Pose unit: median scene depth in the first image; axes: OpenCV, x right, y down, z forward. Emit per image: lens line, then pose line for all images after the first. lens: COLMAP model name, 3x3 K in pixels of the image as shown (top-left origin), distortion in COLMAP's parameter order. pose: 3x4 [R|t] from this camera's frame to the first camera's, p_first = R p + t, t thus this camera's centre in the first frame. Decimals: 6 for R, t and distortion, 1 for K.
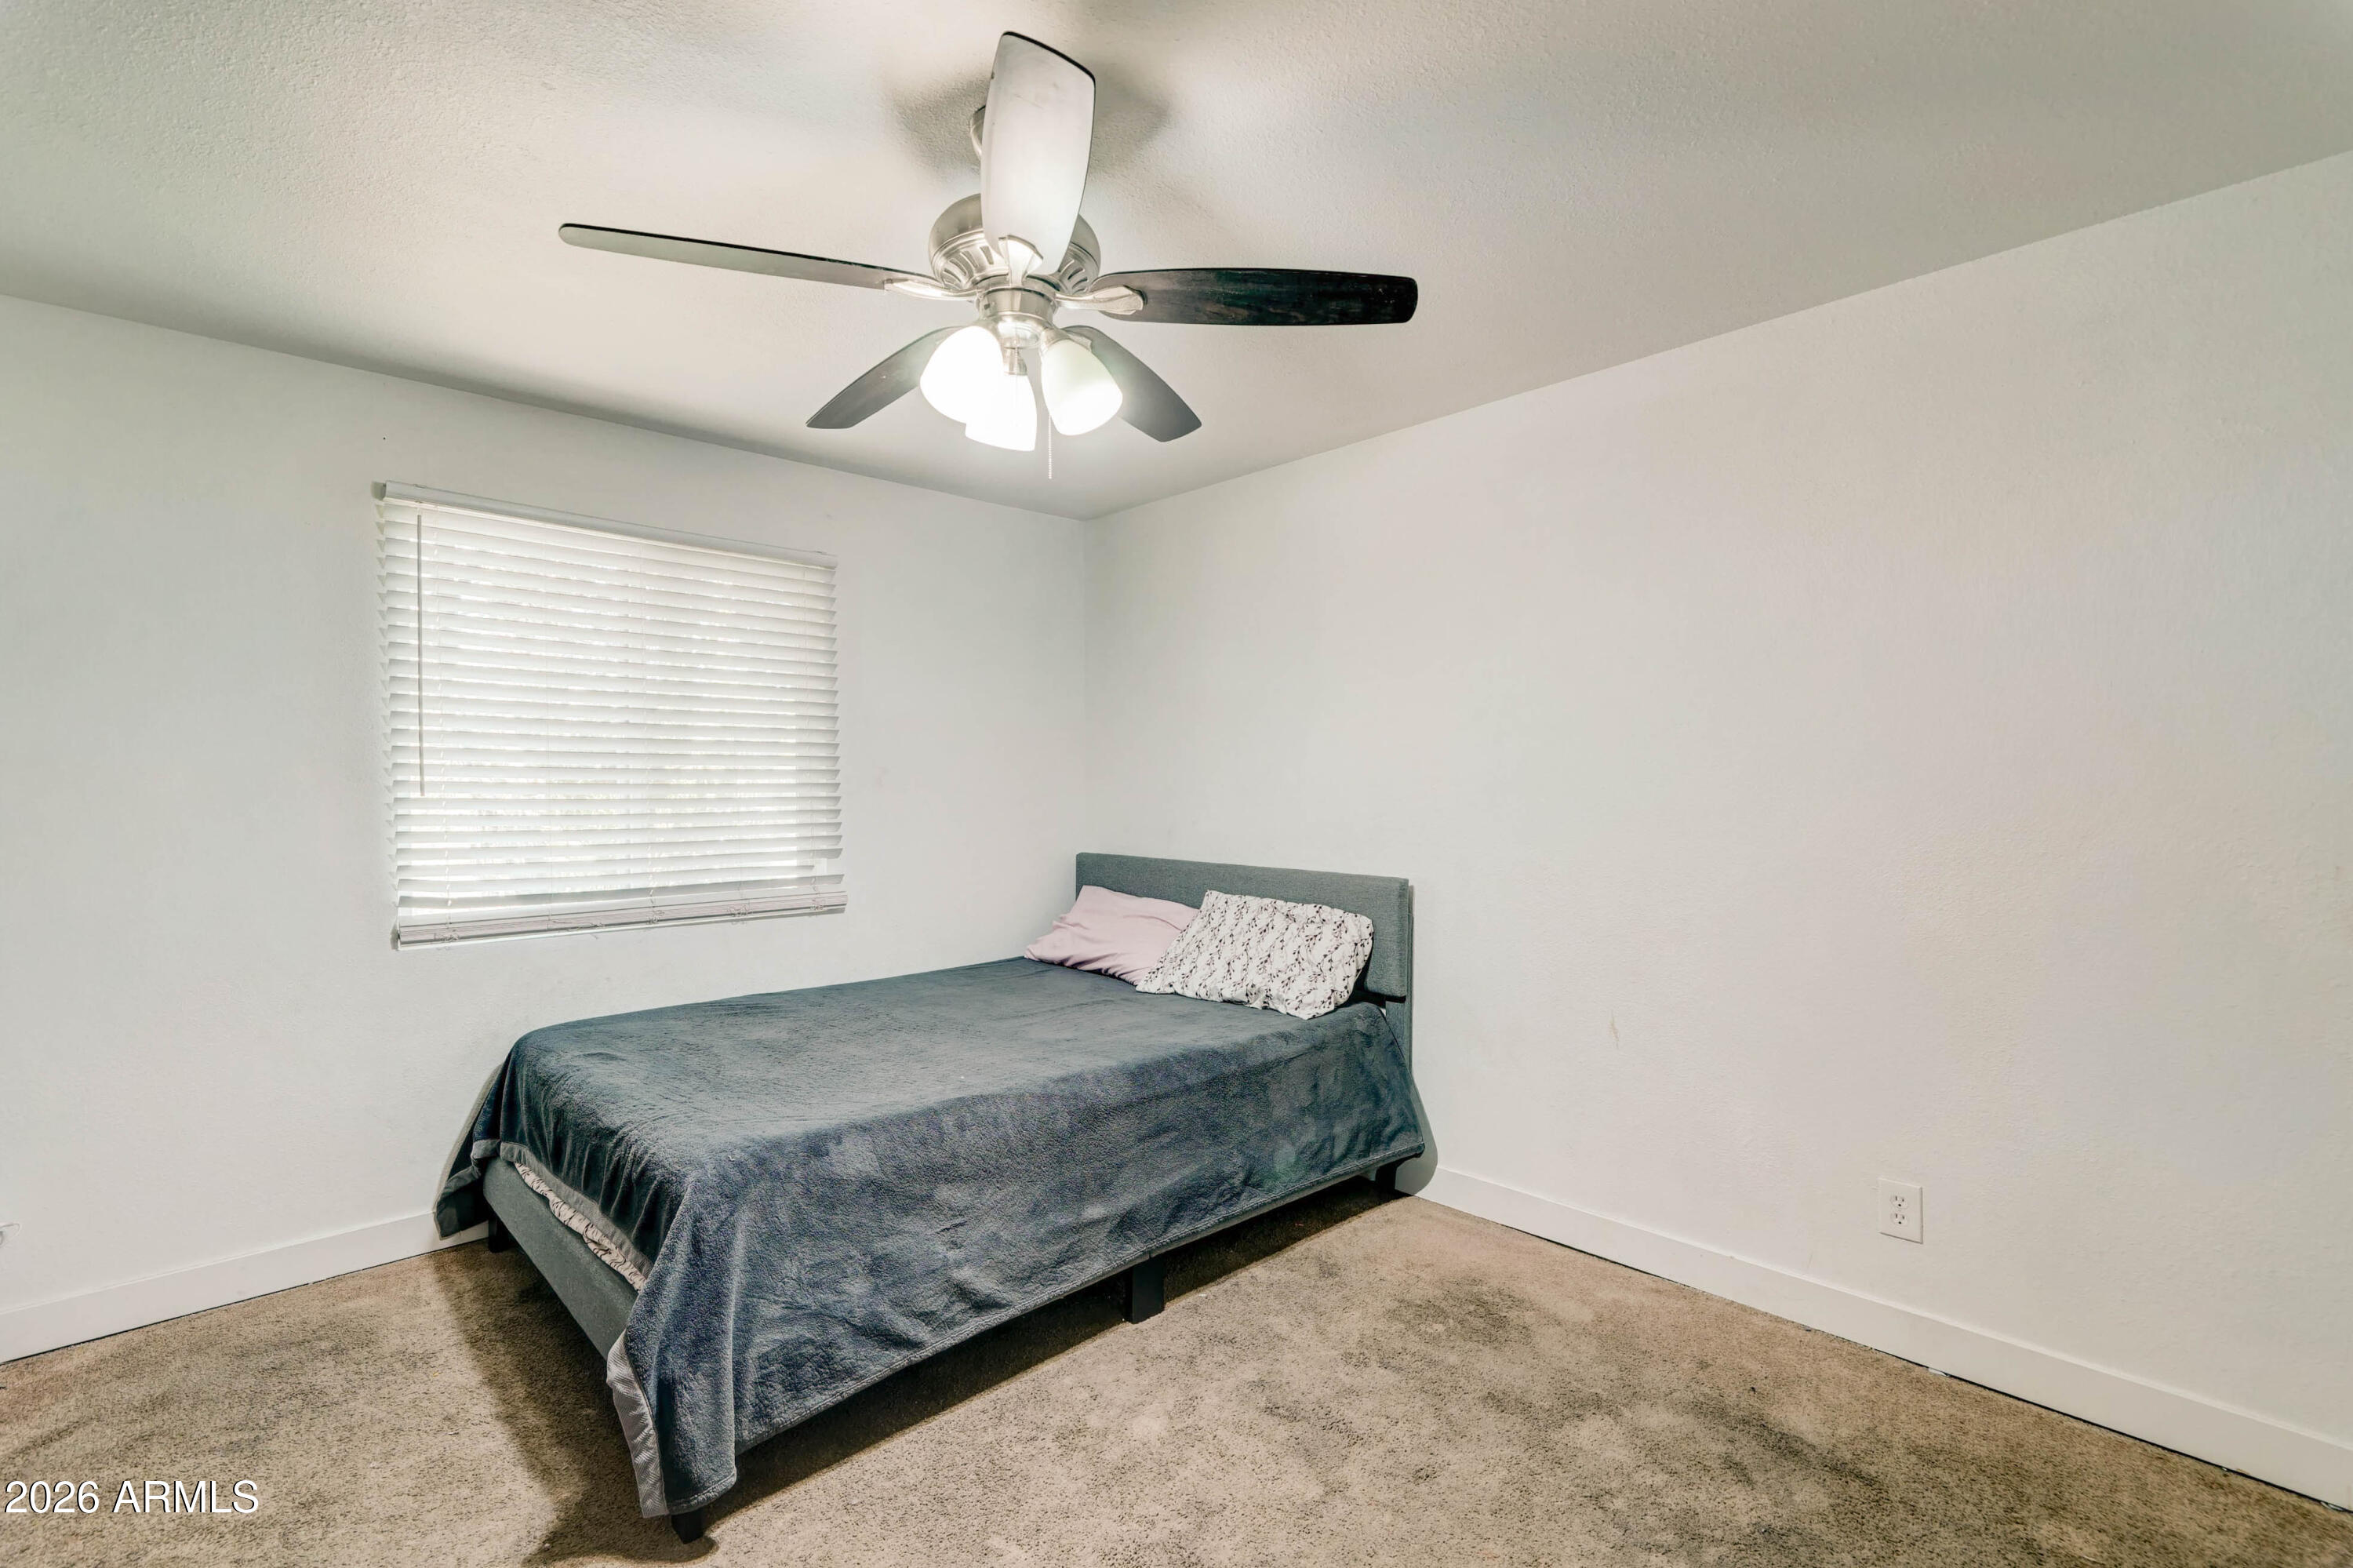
lens RADIAL K [[1008.7, 0, 1174.7], [0, 1008.7, 782.7], [0, 0, 1]] dist [-0.003187, -0.000430]
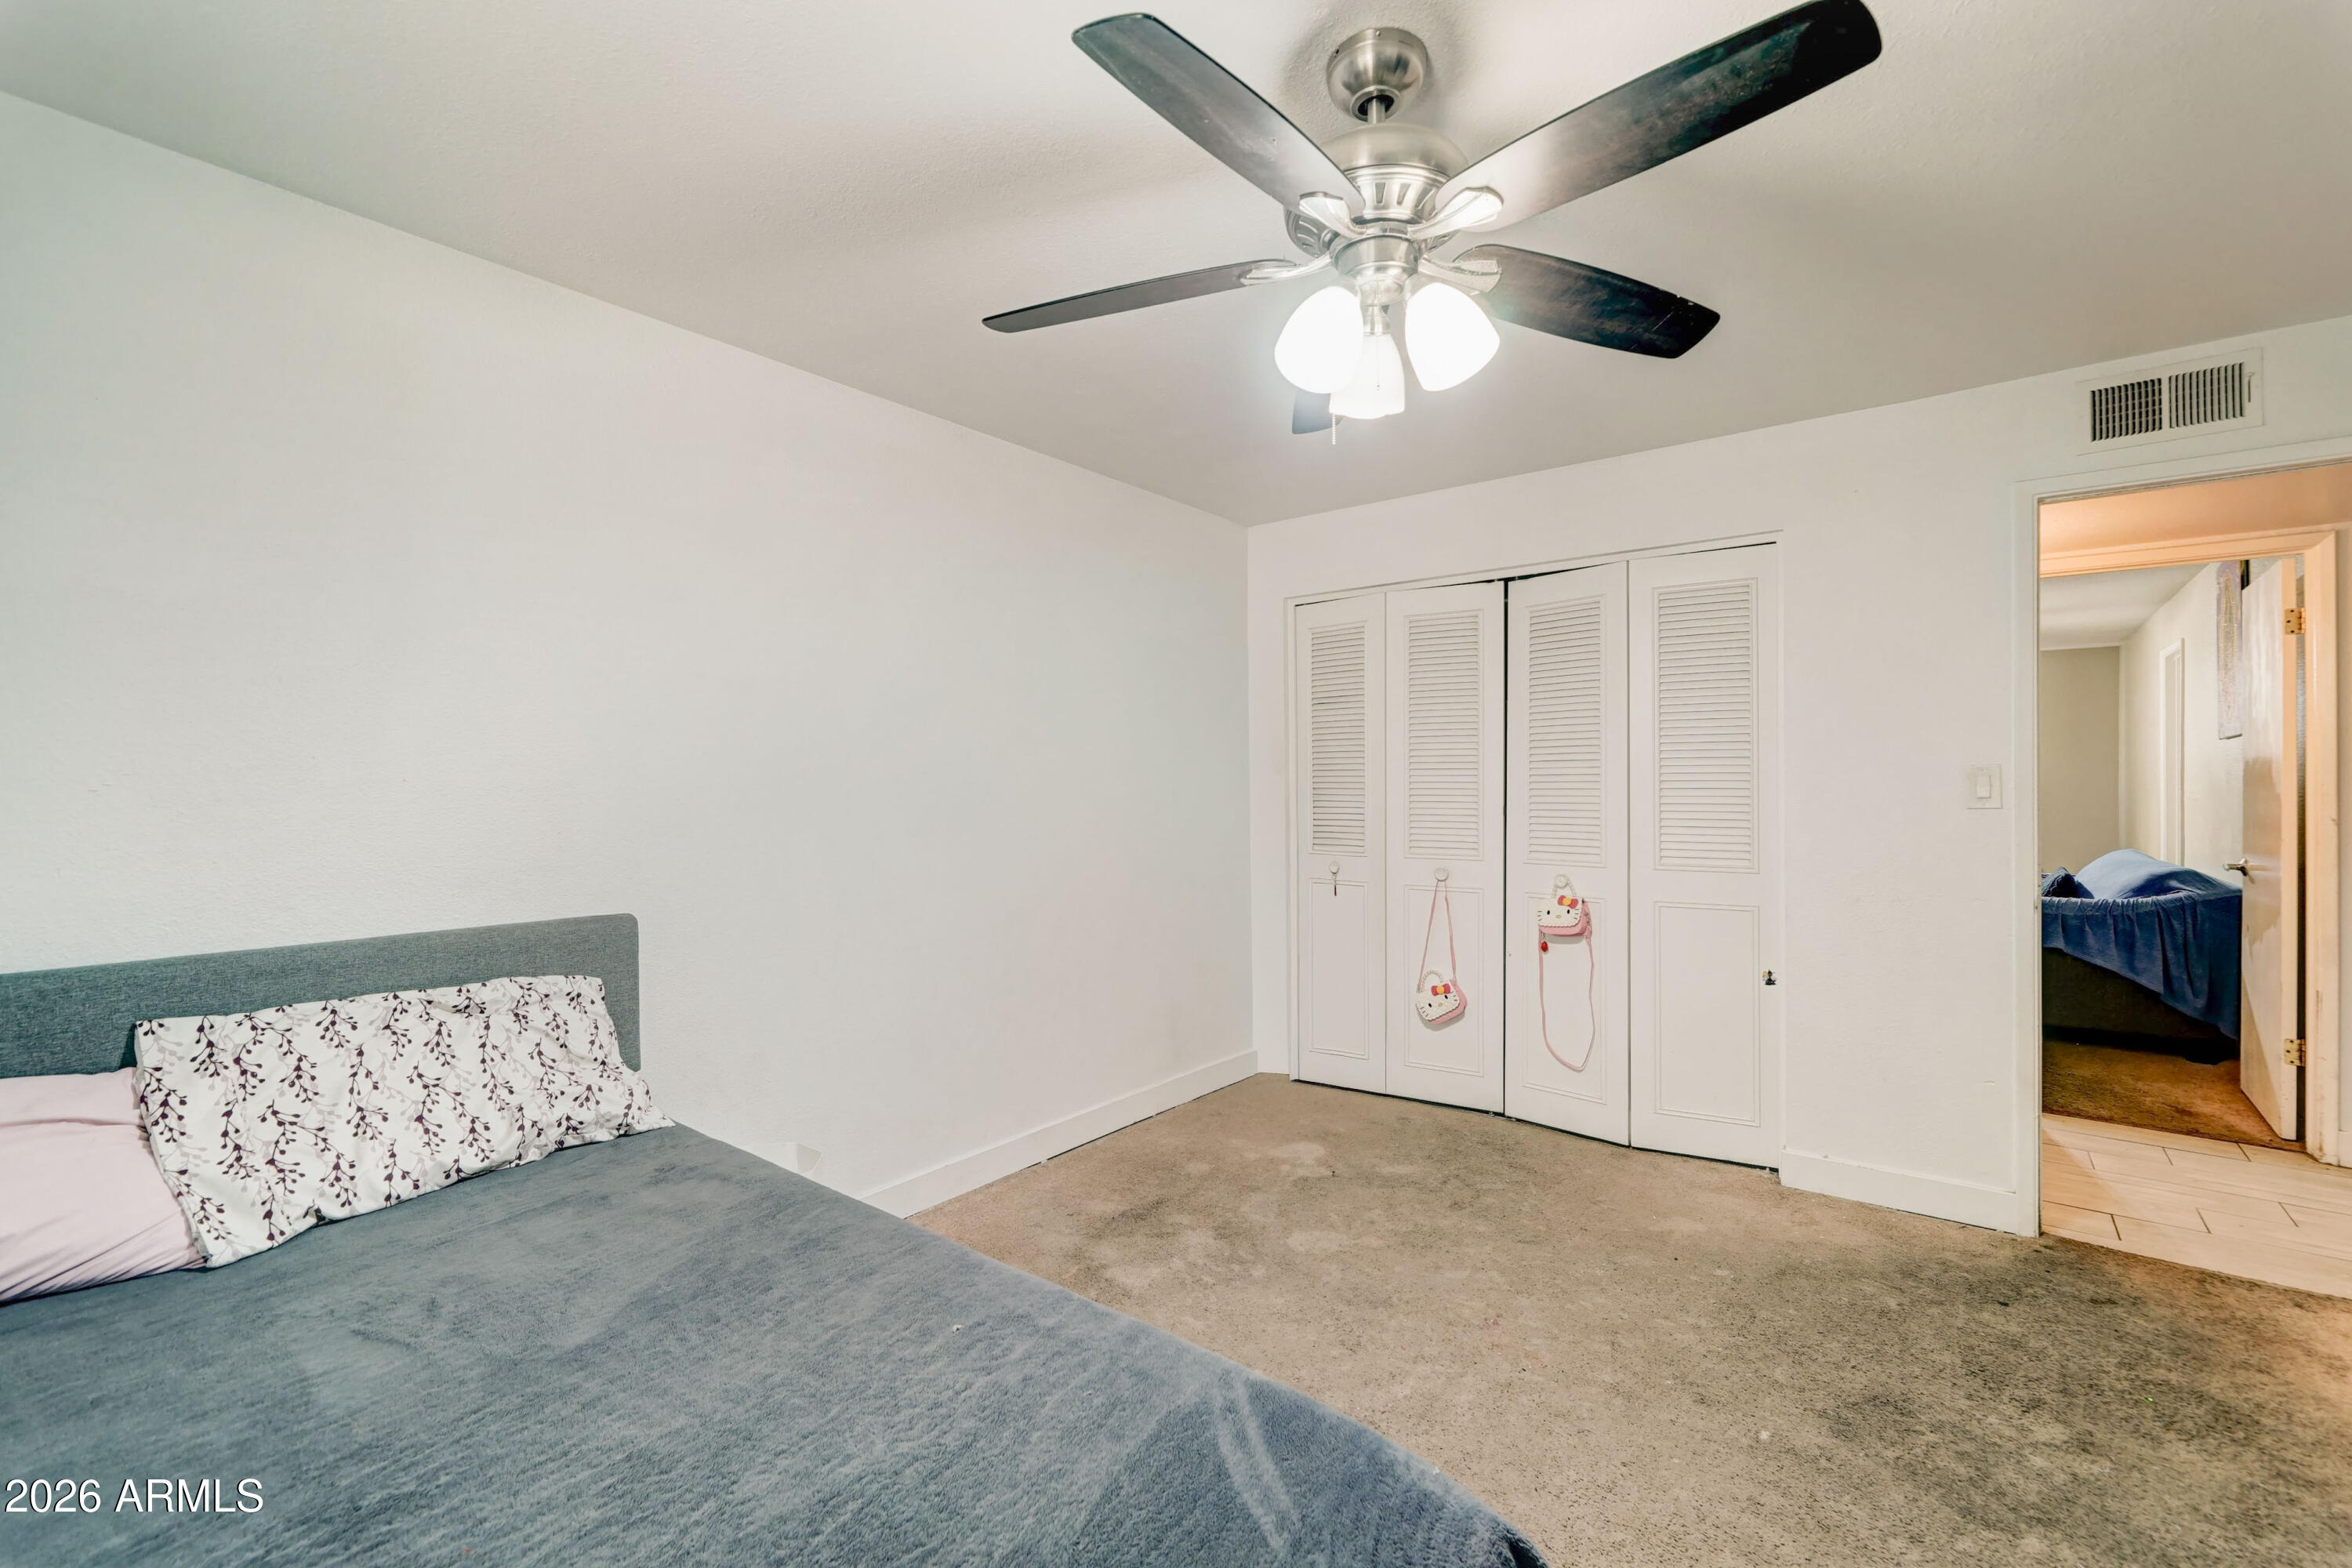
lens RADIAL K [[1008.2, 0, 1175.1], [0, 1008.2, 780.0], [0, 0, 1]] dist [-0.003187, -0.000430]
pose [[-0.123496, -0.005987, 0.992327, -0.826705], [0.004220, 0.999970, 0.006558, -0.009002], [-0.992336, 0.004997, -0.123467, 1.022211]]
